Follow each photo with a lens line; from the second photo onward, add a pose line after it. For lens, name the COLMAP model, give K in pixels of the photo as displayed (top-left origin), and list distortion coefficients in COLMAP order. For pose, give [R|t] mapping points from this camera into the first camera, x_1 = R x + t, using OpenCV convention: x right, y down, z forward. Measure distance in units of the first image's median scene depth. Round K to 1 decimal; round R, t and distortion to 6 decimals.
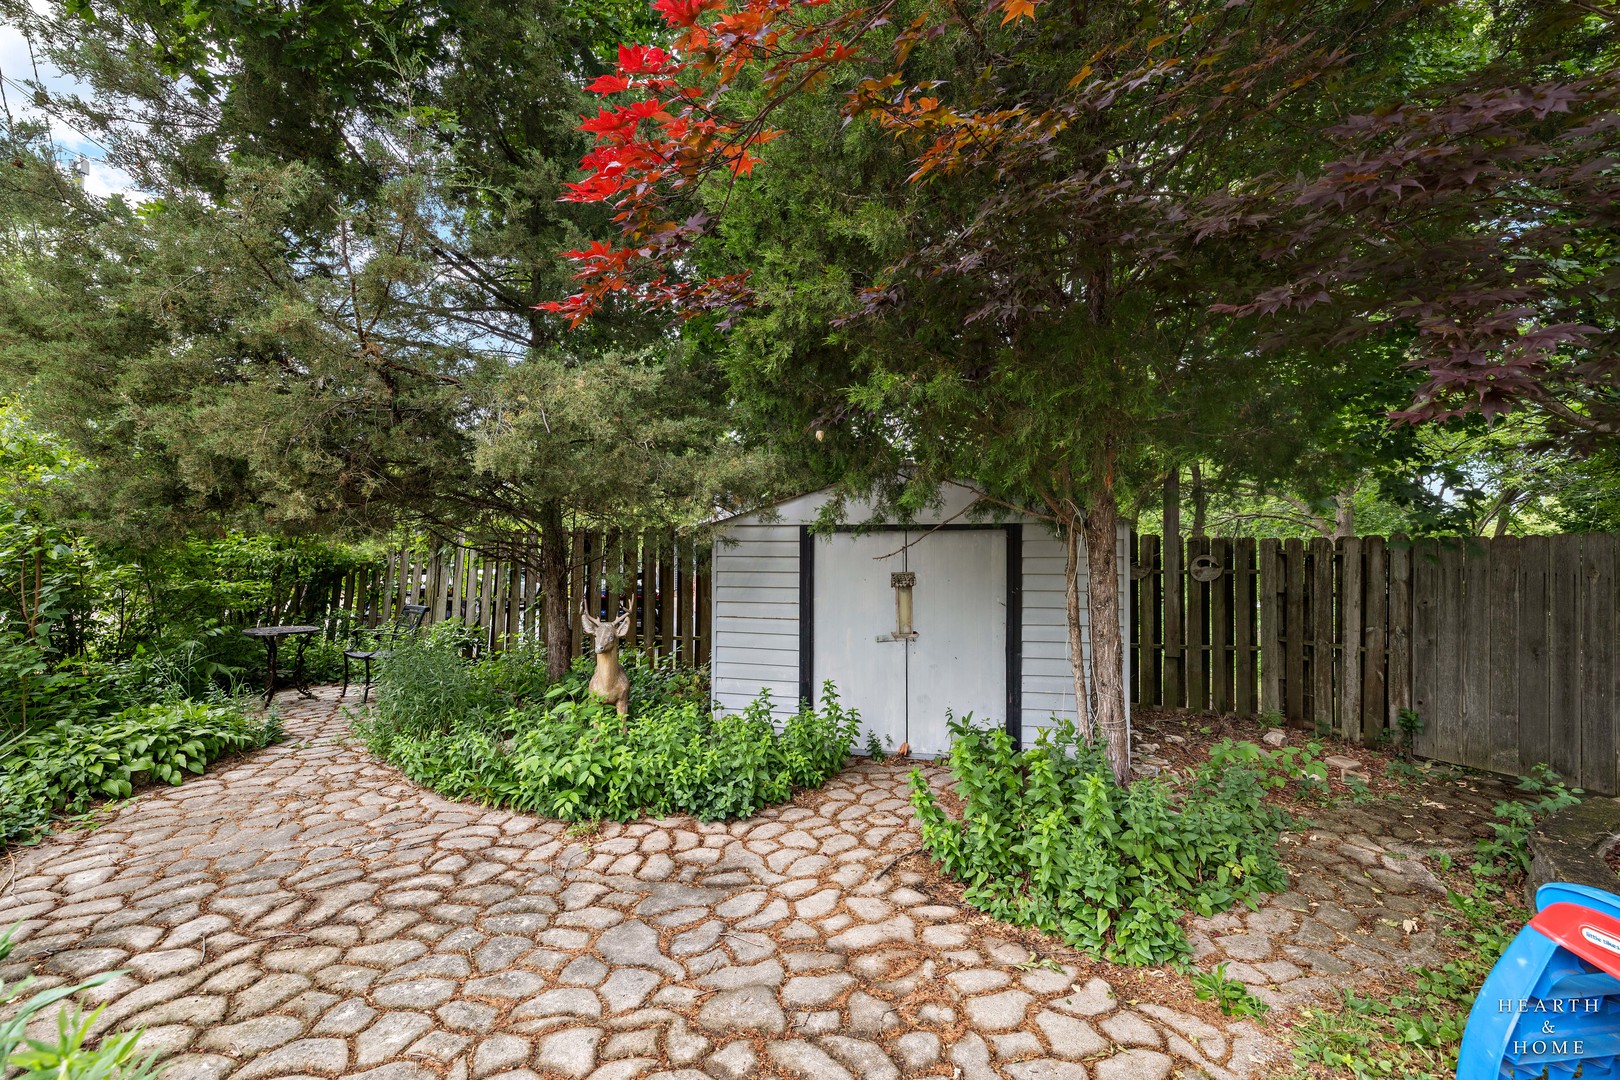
lens RADIAL K [[742.1, 0, 810.0], [0, 742.1, 540.0], [0, 0, 1]] dist [0.000573, 0.000038]
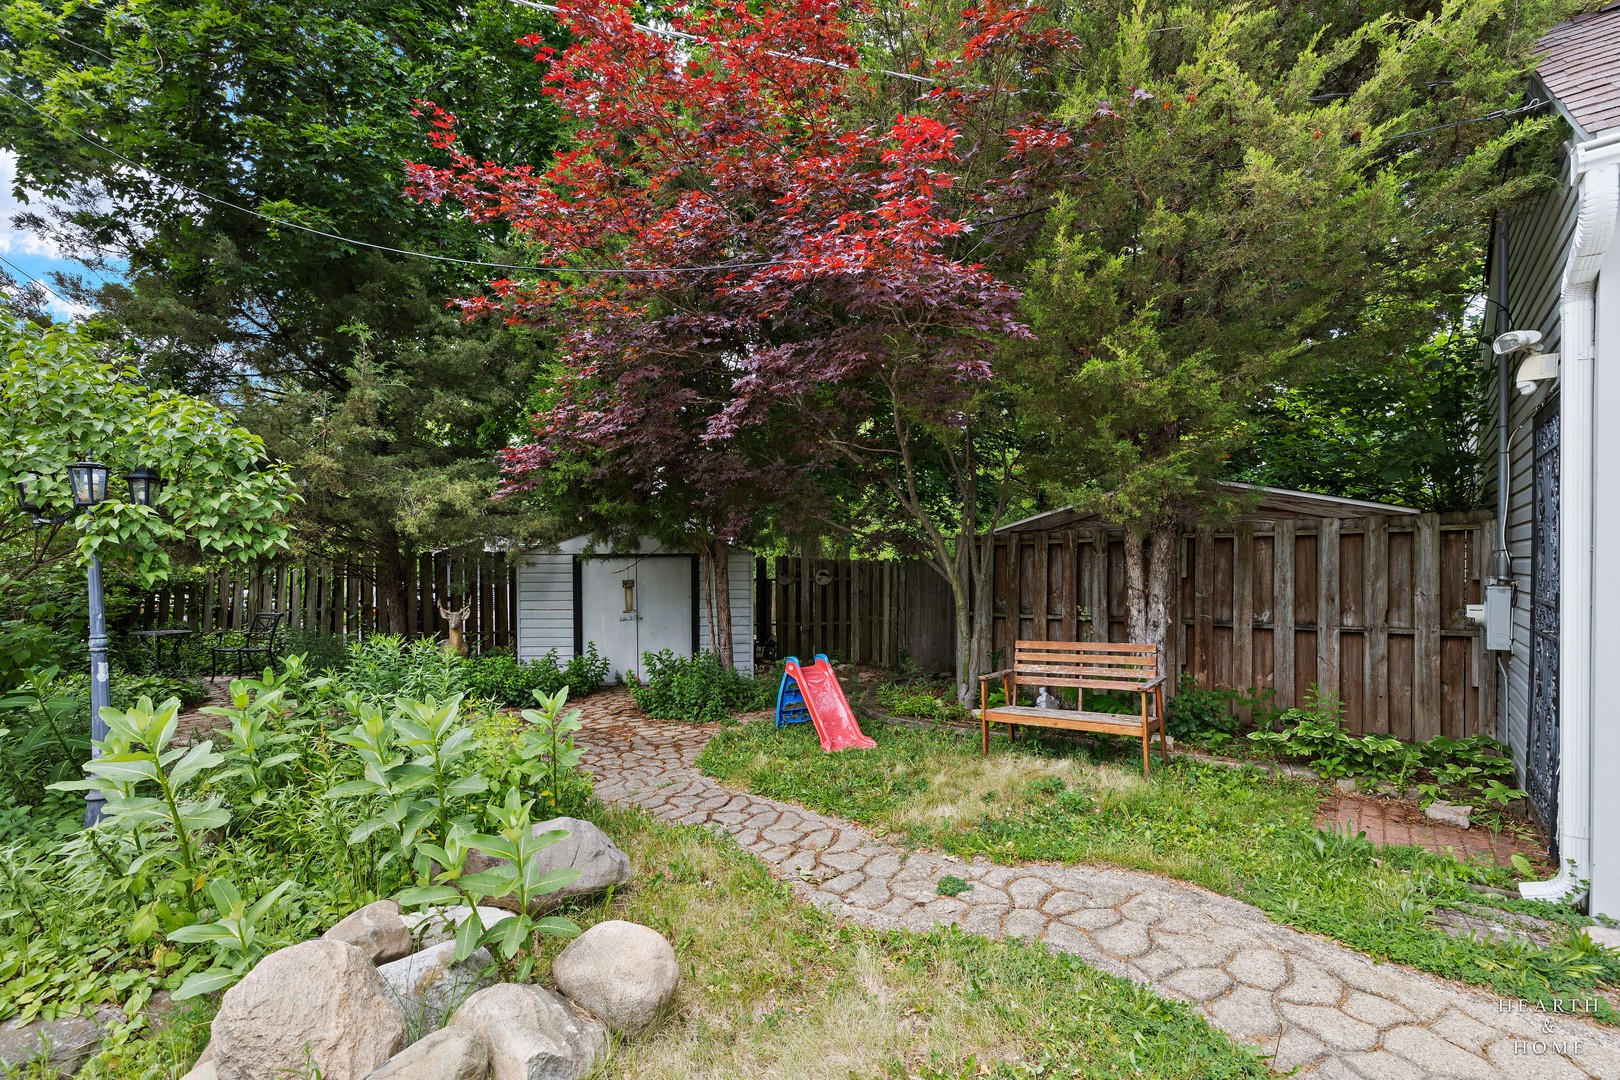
lens RADIAL K [[782.8, 0, 815.6], [0, 782.8, 586.1], [0, 0, 1]] dist [0.001726, 0.000429]
pose [[0.959670, -0.015693, 0.280690, 0.017558], [0.004921, 0.999226, 0.039040, -0.015106], [-0.281086, -0.036084, 0.959004, -0.968091]]
